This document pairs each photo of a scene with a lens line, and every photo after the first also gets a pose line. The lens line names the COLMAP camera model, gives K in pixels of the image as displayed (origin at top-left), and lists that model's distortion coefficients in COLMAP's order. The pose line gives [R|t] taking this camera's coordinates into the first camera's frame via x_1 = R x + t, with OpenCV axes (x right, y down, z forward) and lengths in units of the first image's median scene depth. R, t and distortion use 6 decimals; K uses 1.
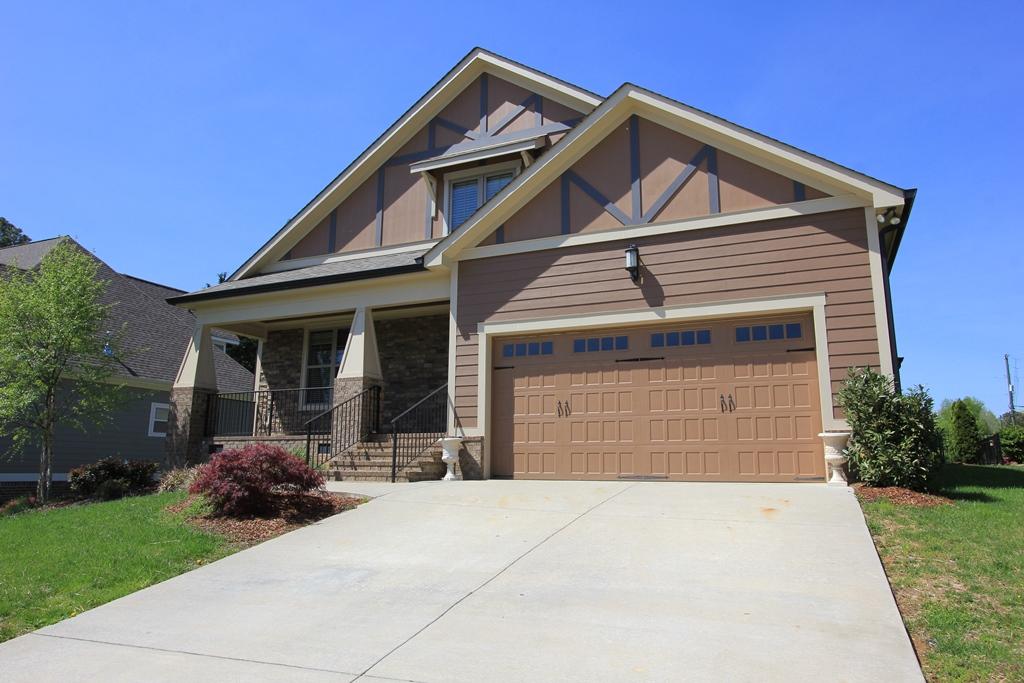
lens RADIAL K [[668.0, 0, 512.0], [0, 668.0, 341.5], [0, 0, 1]] dist [-0.001821, 0.000207]
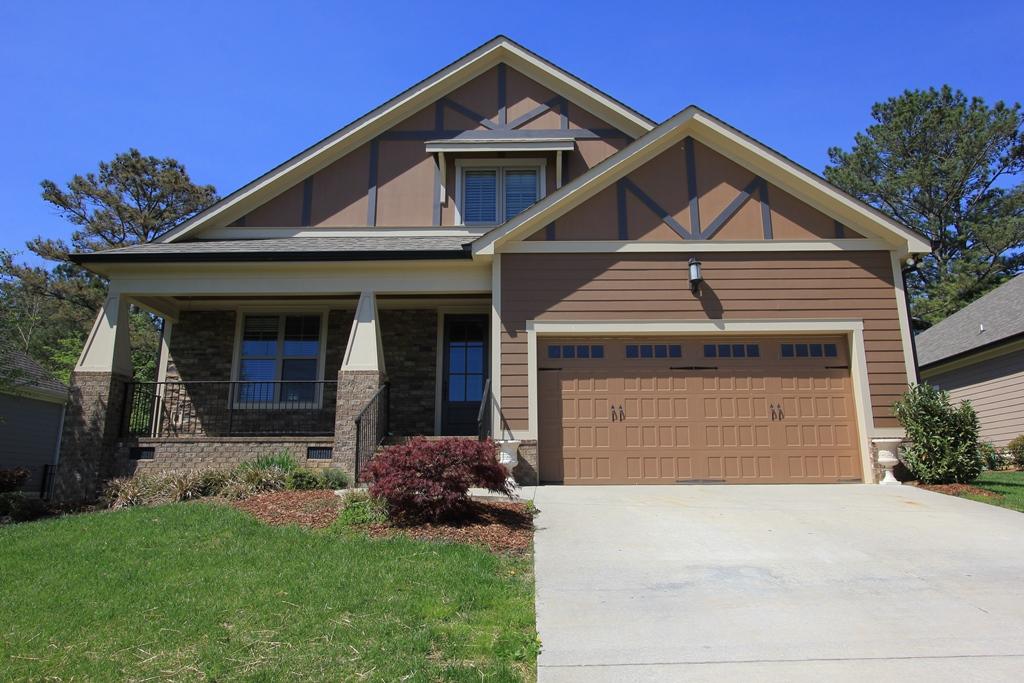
lens RADIAL K [[668.0, 0, 512.0], [0, 668.0, 341.5], [0, 0, 1]] dist [-0.001821, 0.000207]
pose [[0.919398, 0.076367, 0.385844, -0.435171], [-0.064755, 0.996973, -0.043023, 0.044631], [-0.387962, 0.014570, 0.921560, 0.134287]]
